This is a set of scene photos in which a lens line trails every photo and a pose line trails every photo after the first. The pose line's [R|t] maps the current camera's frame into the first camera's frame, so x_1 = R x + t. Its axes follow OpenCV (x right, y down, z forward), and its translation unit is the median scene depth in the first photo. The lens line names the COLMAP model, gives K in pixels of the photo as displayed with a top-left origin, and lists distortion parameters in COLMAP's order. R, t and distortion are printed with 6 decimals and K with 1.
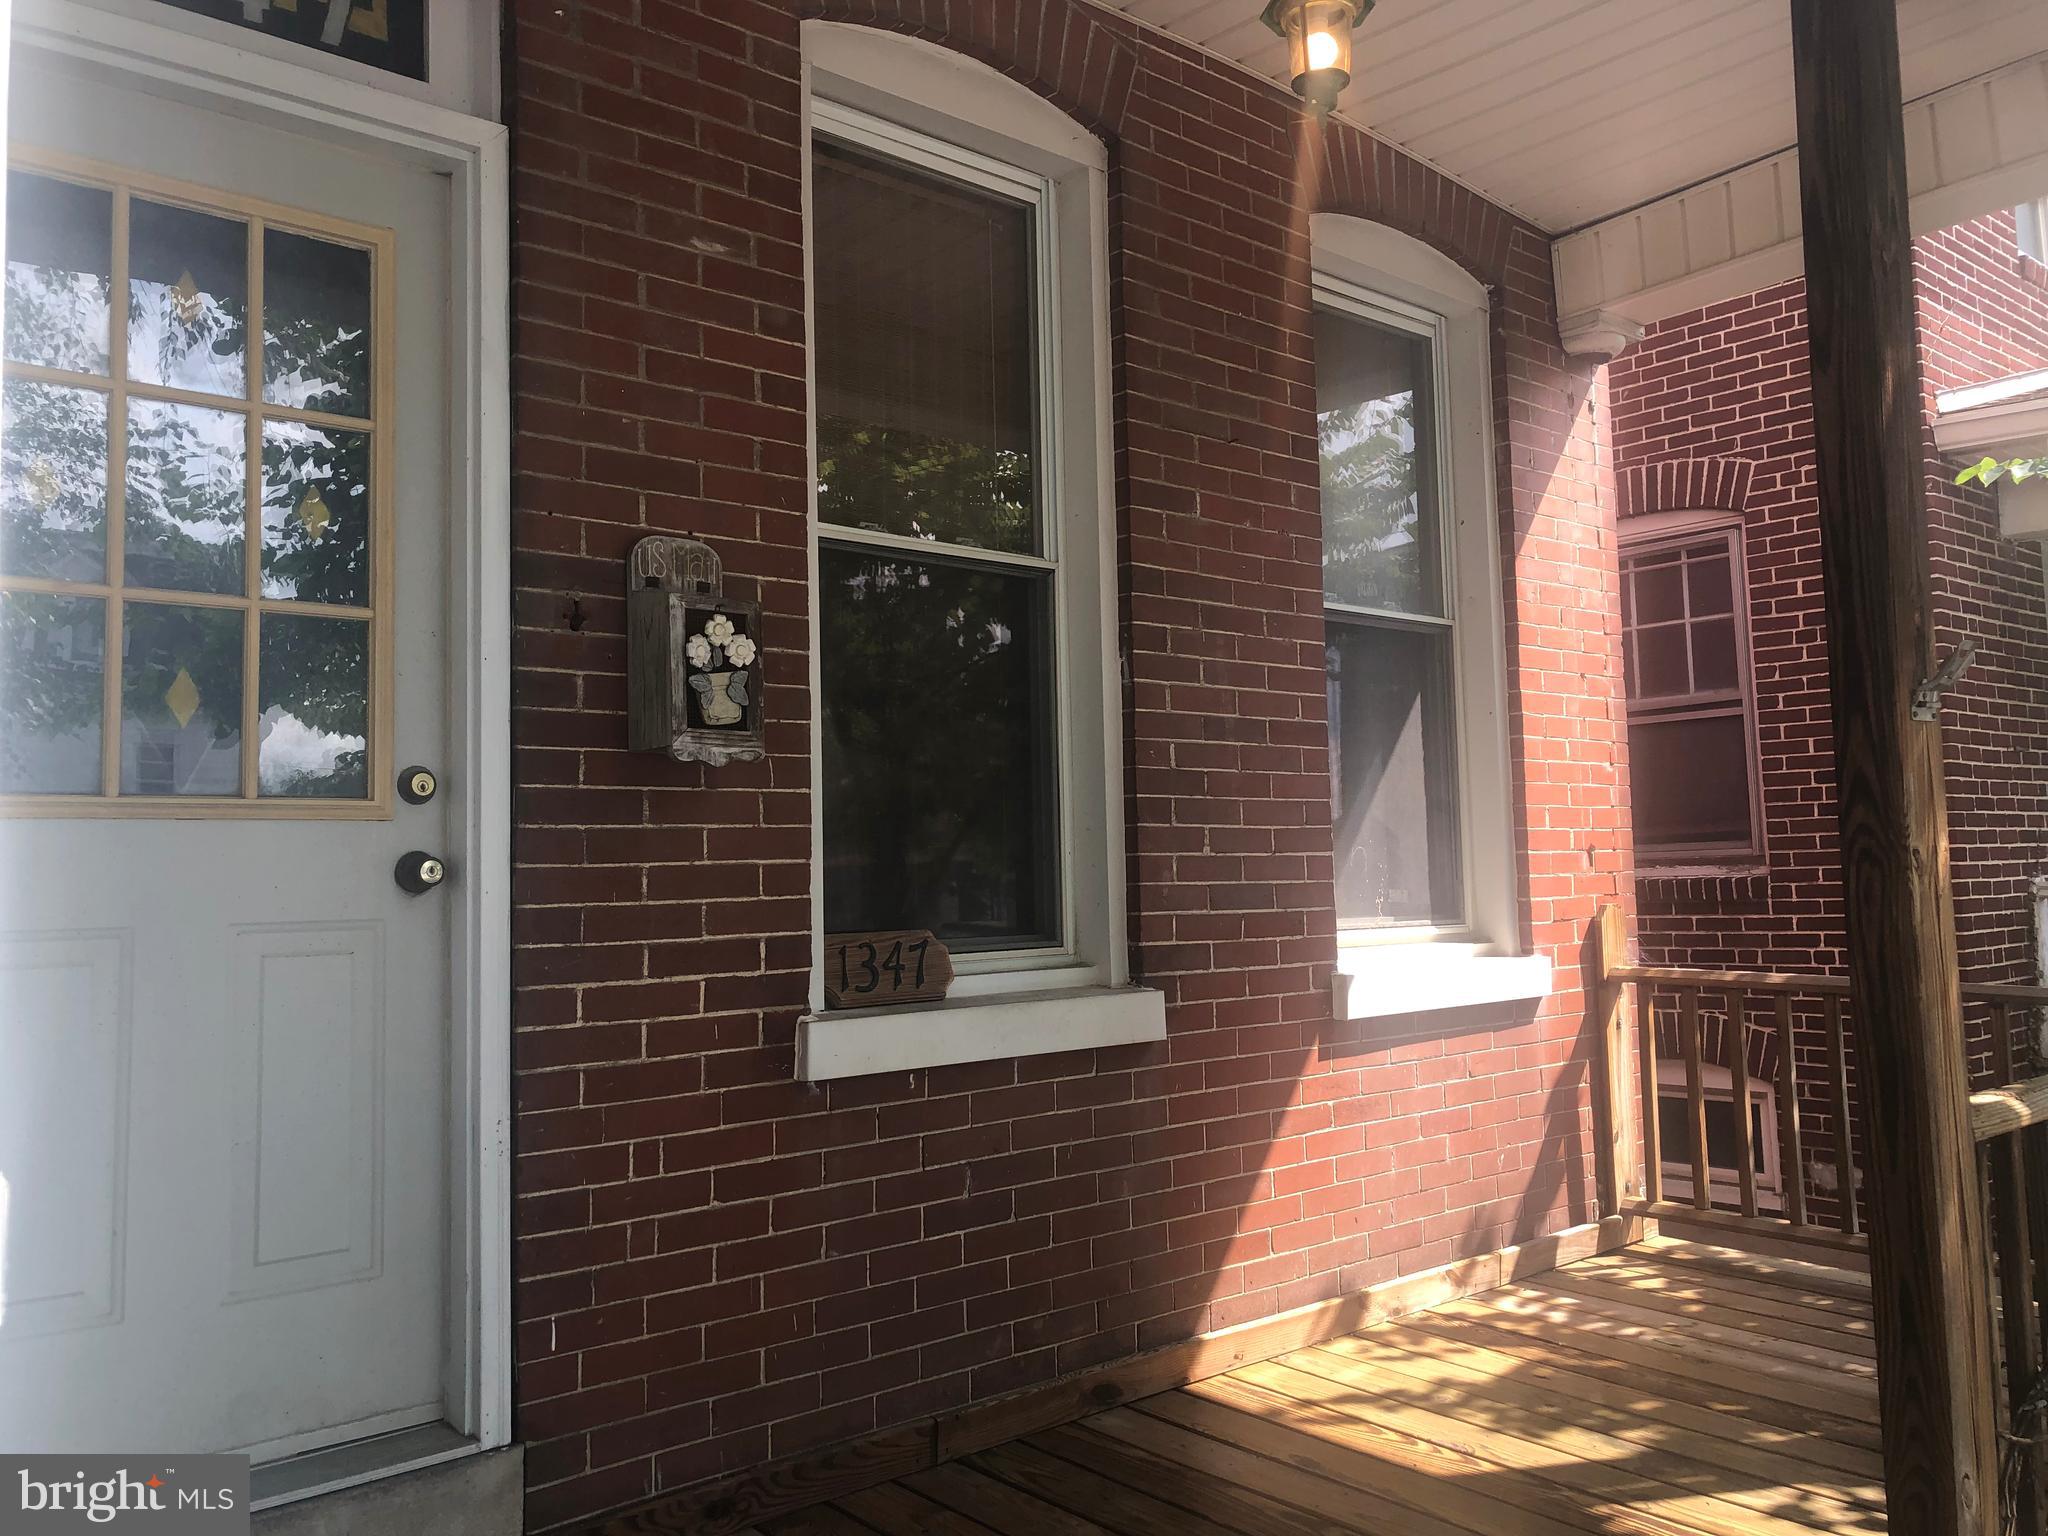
lens RADIAL K [[1665.4, 0, 1023.2], [0, 1665.4, 728.0], [0, 0, 1]] dist [0.036240, -0.065469]
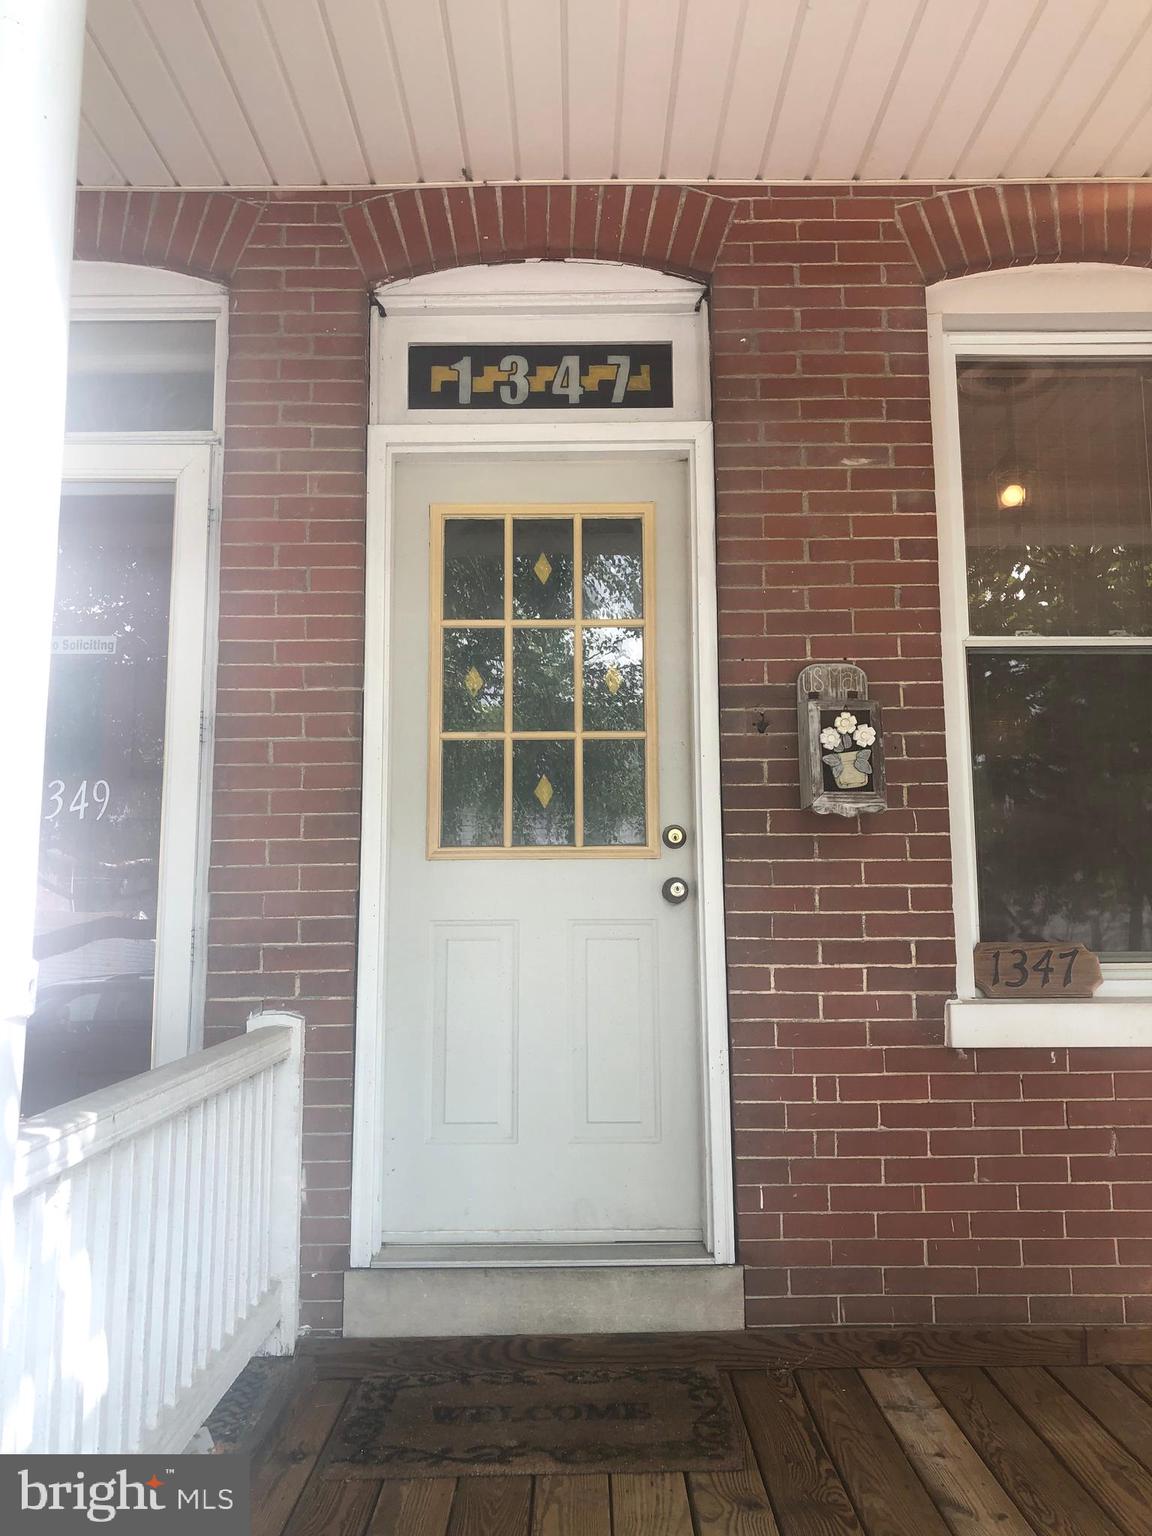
lens RADIAL K [[1249.0, 0, 576.0], [0, 1249.0, 768.0], [0, 0, 1]] dist [0.036240, -0.065469]
pose [[0.747925, -0.078406, -0.659137, 0.352723], [0.044882, 0.996700, -0.067632, 0.043017], [0.662264, 0.021001, 0.748976, 0.030231]]
